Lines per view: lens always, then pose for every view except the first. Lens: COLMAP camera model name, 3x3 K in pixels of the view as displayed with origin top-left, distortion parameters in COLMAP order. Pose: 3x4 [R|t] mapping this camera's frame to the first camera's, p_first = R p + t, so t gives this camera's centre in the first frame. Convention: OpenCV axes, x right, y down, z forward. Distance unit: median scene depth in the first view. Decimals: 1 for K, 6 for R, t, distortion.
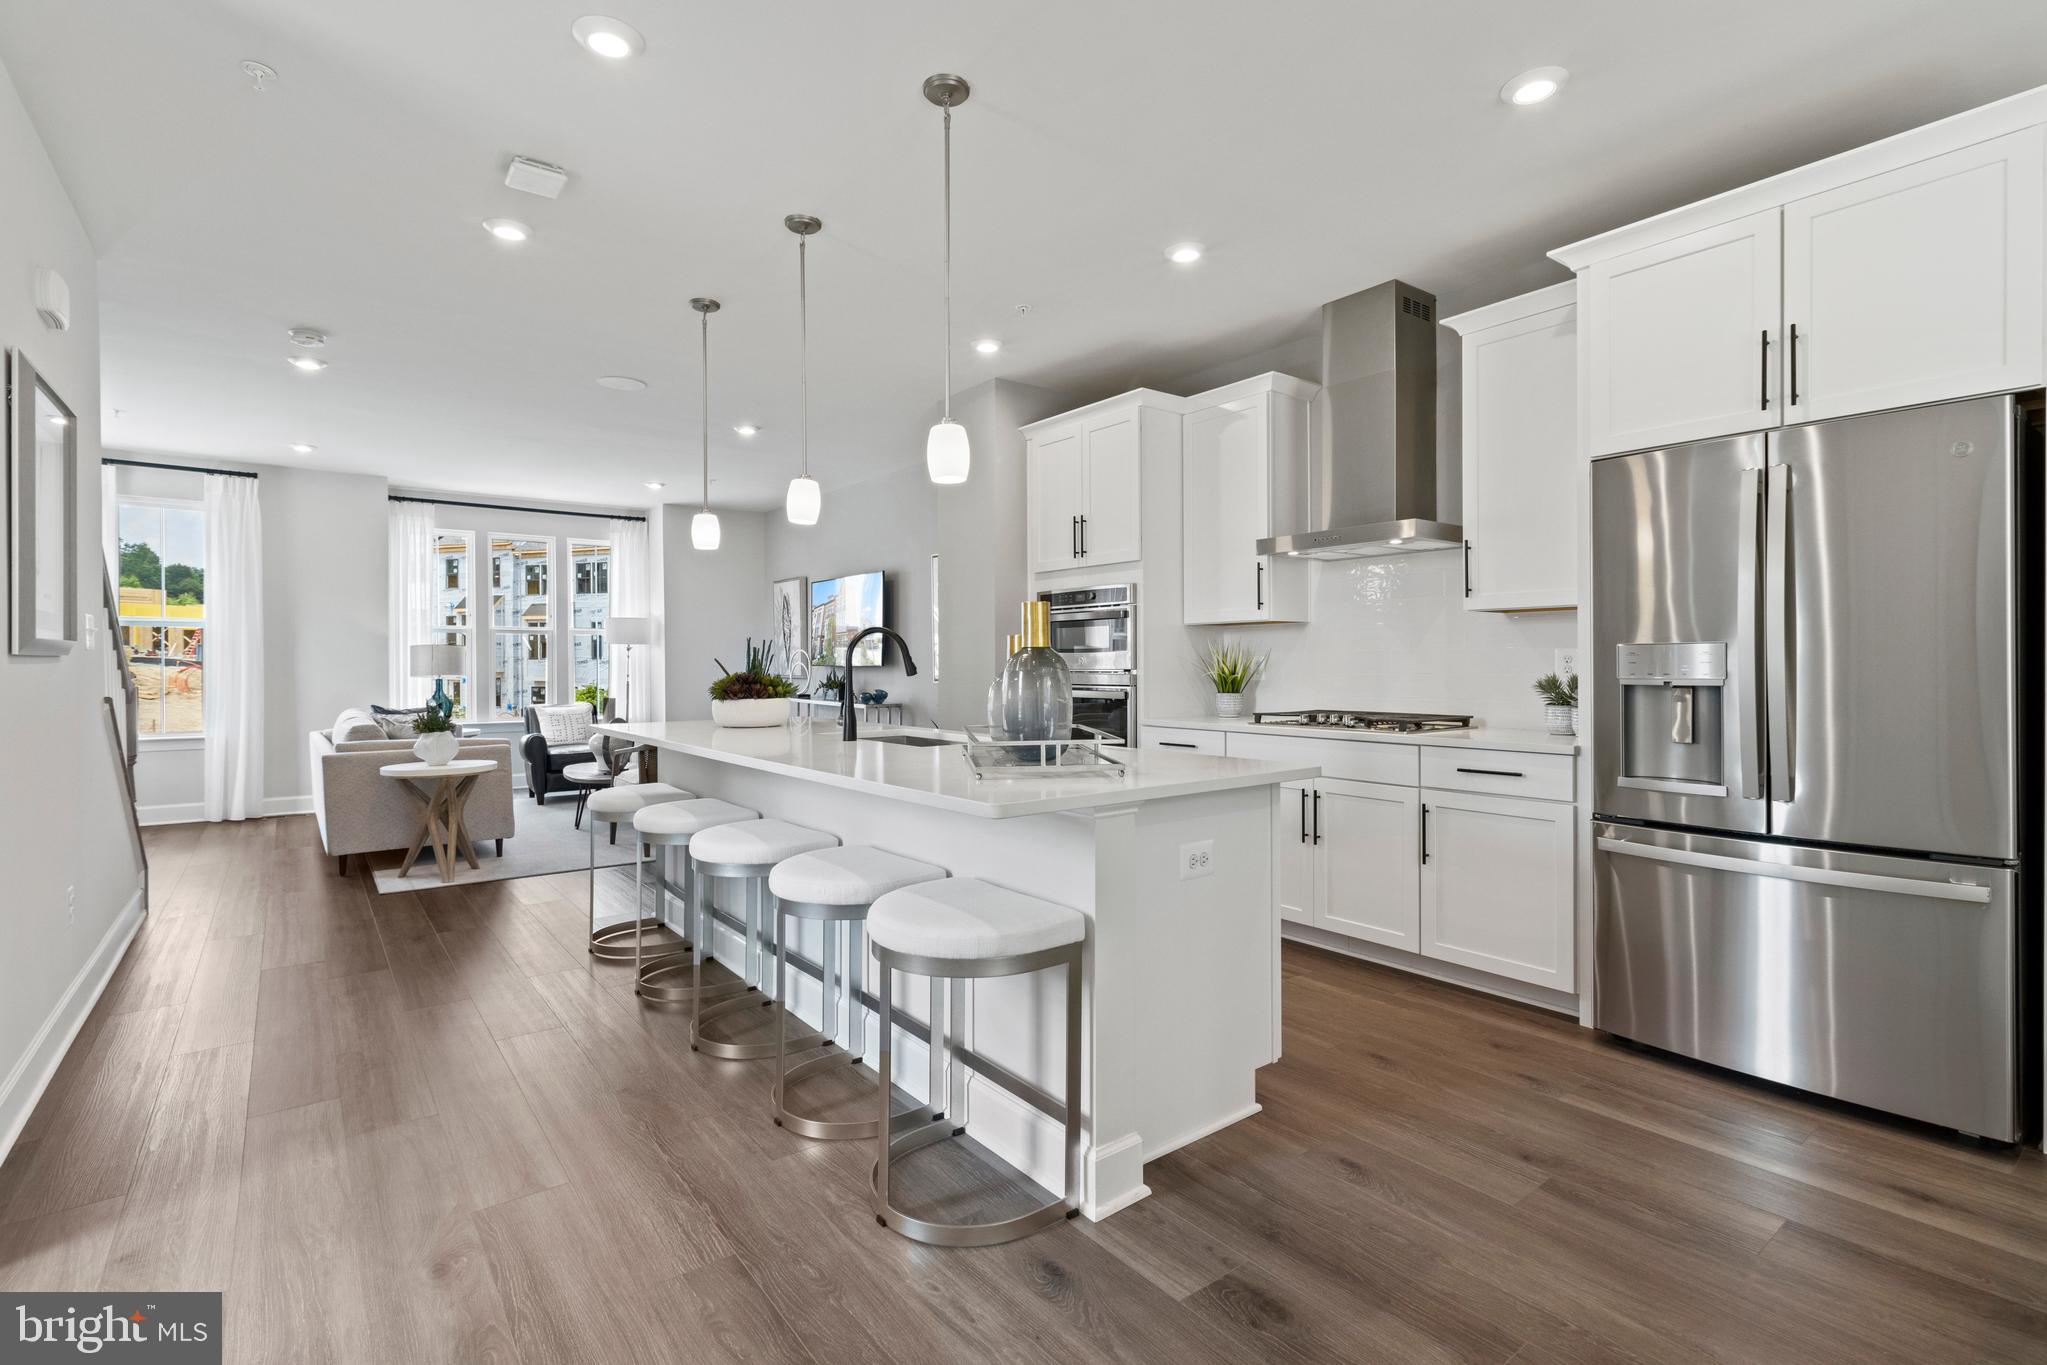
lens RADIAL K [[949.0, 0, 1026.6], [0, 949.0, 657.0], [0, 0, 1]] dist [0.000992, 0.000038]
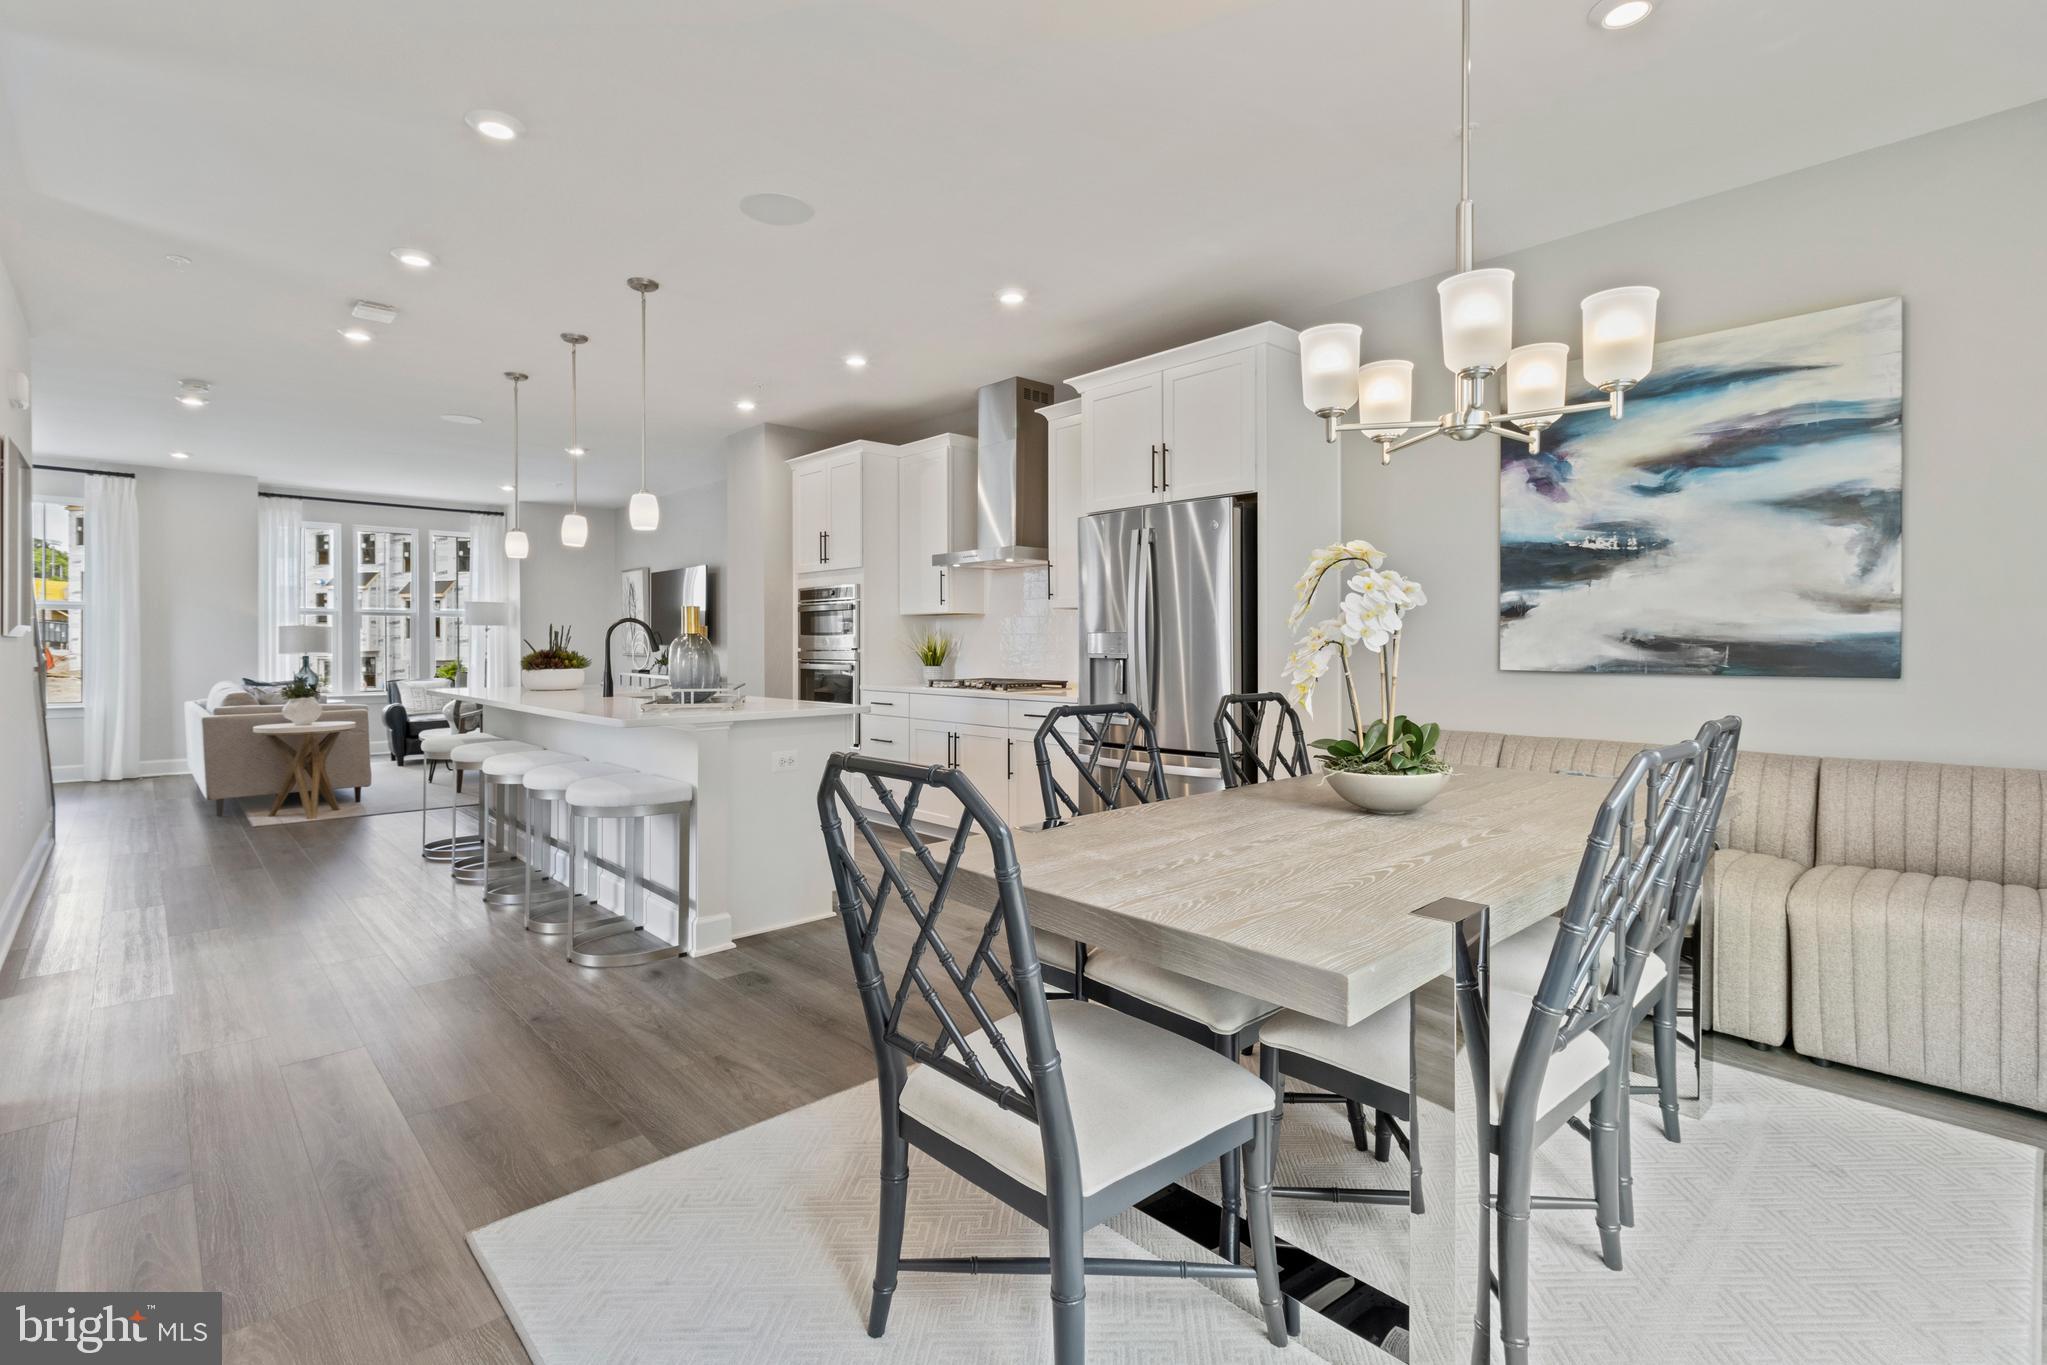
lens RADIAL K [[945.1, 0, 1025.4], [0, 945.1, 636.4], [0, 0, 1]] dist [0.002174, 0.000301]
pose [[0.995580, 0.003308, 0.093858, 0.209466], [-0.003252, 0.999994, -0.000744, -0.003160], [-0.093860, 0.000436, 0.995585, -0.330455]]
